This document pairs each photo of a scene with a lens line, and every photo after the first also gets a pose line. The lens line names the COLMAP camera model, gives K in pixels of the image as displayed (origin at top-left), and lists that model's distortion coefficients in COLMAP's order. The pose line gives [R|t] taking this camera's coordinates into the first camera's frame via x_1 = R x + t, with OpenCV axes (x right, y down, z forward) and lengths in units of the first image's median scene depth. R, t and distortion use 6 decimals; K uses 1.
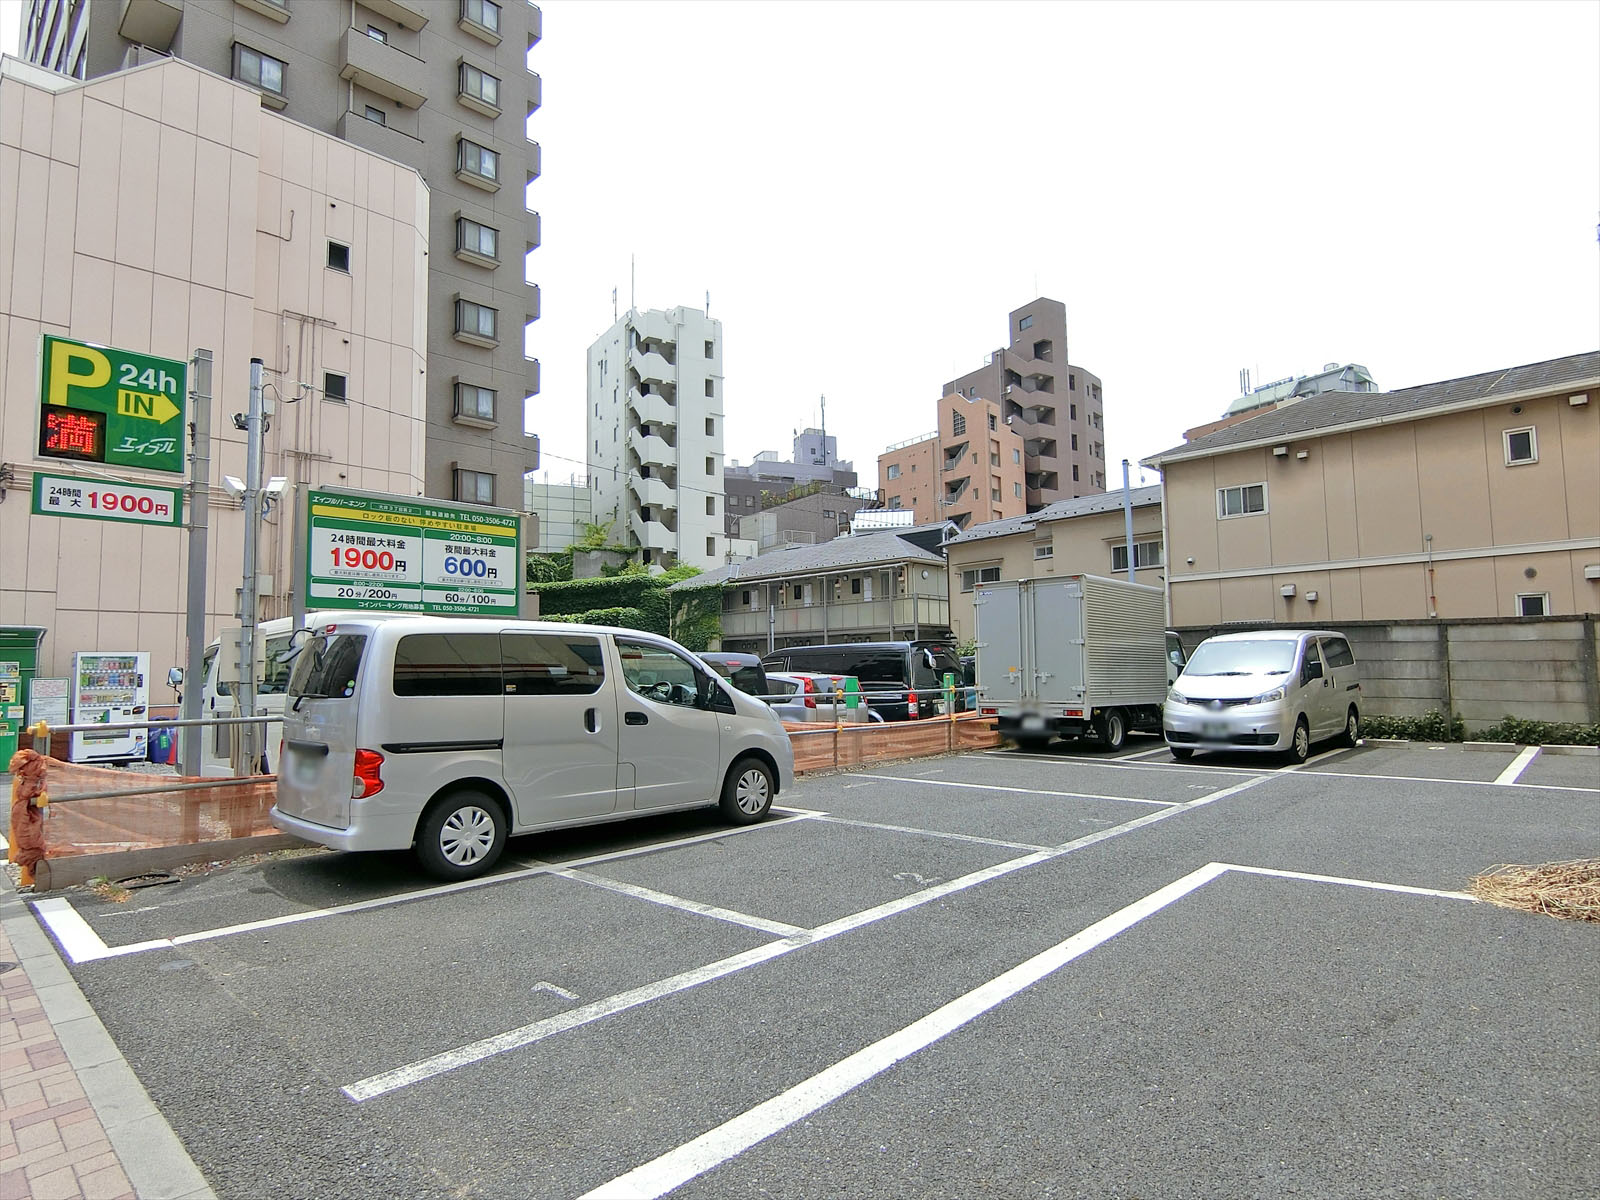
lens RADIAL K [[884.9, 0, 803.5], [0, 884.9, 608.7], [0, 0, 1]] dist [-0.015055, -0.001026]
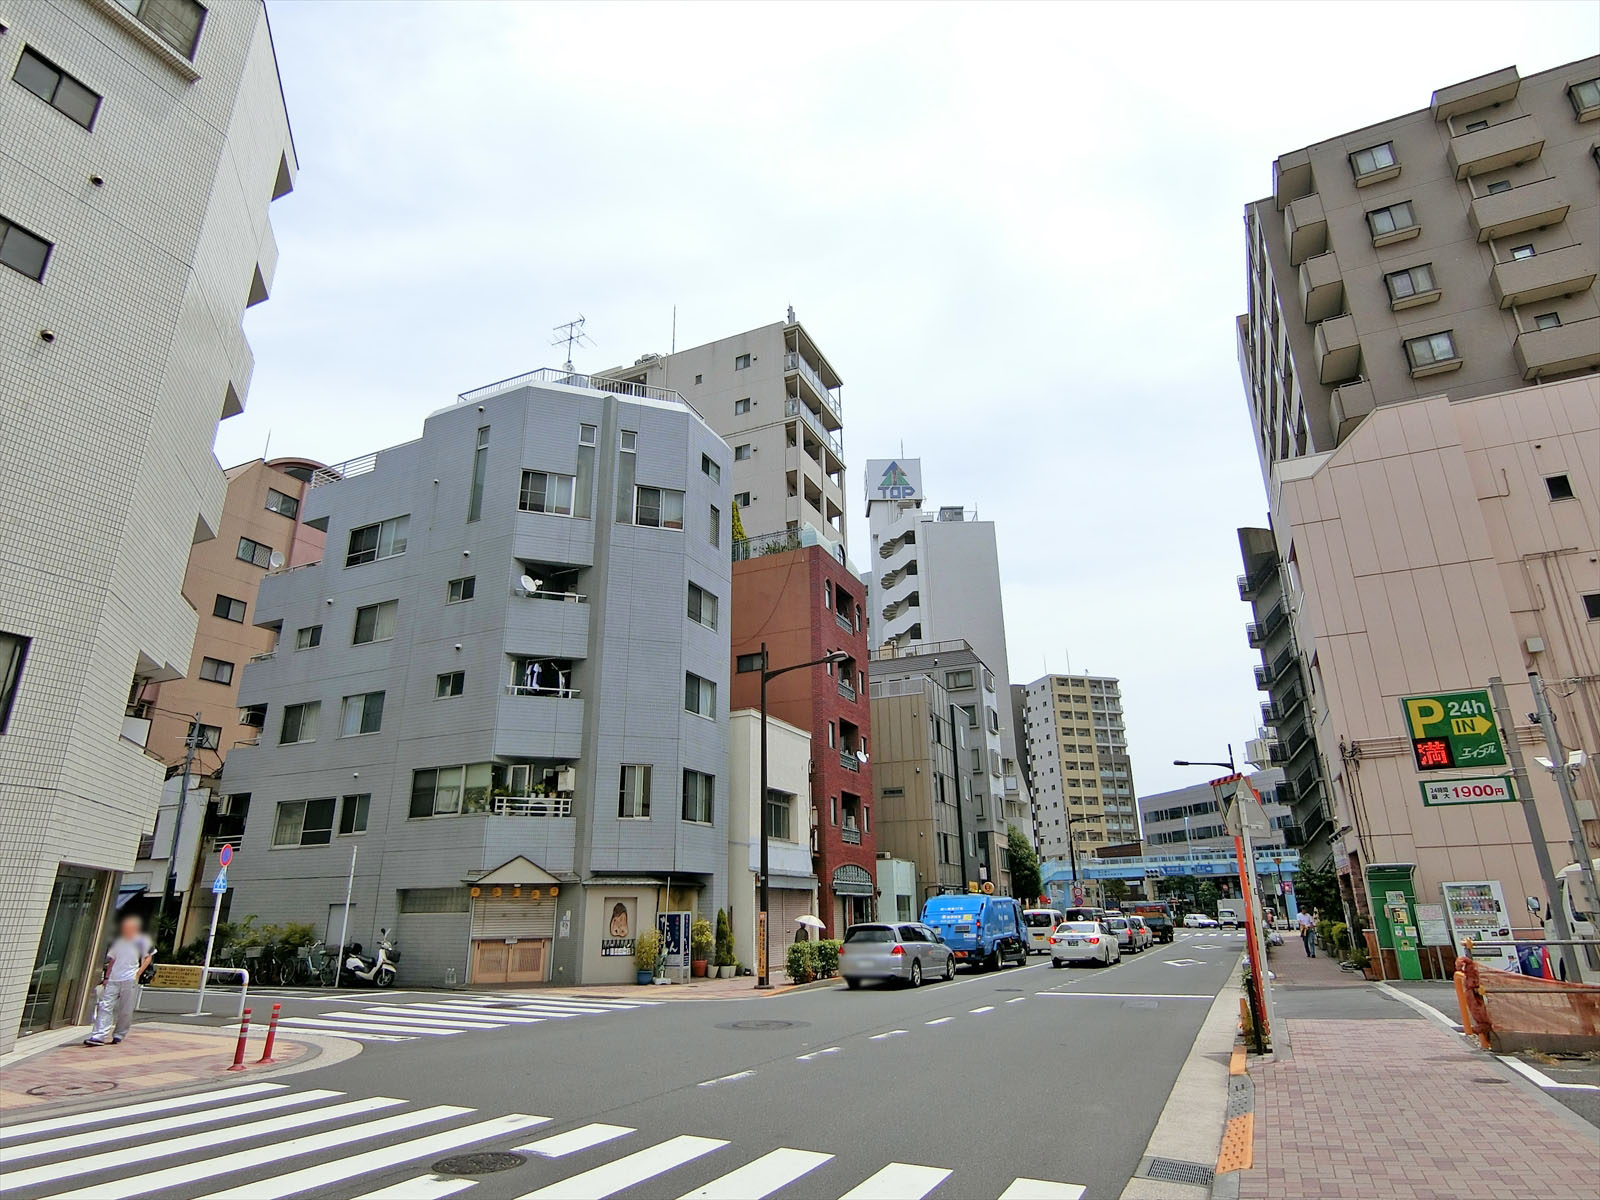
lens RADIAL K [[884.9, 0, 811.2], [0, 884.9, 601.0], [0, 0, 1]] dist [-0.015055, -0.001026]
pose [[0.298659, -0.303896, -0.904682, 0.367214], [0.073494, 0.952455, -0.295682, -0.066601], [0.951526, 0.021819, 0.306793, -0.581461]]
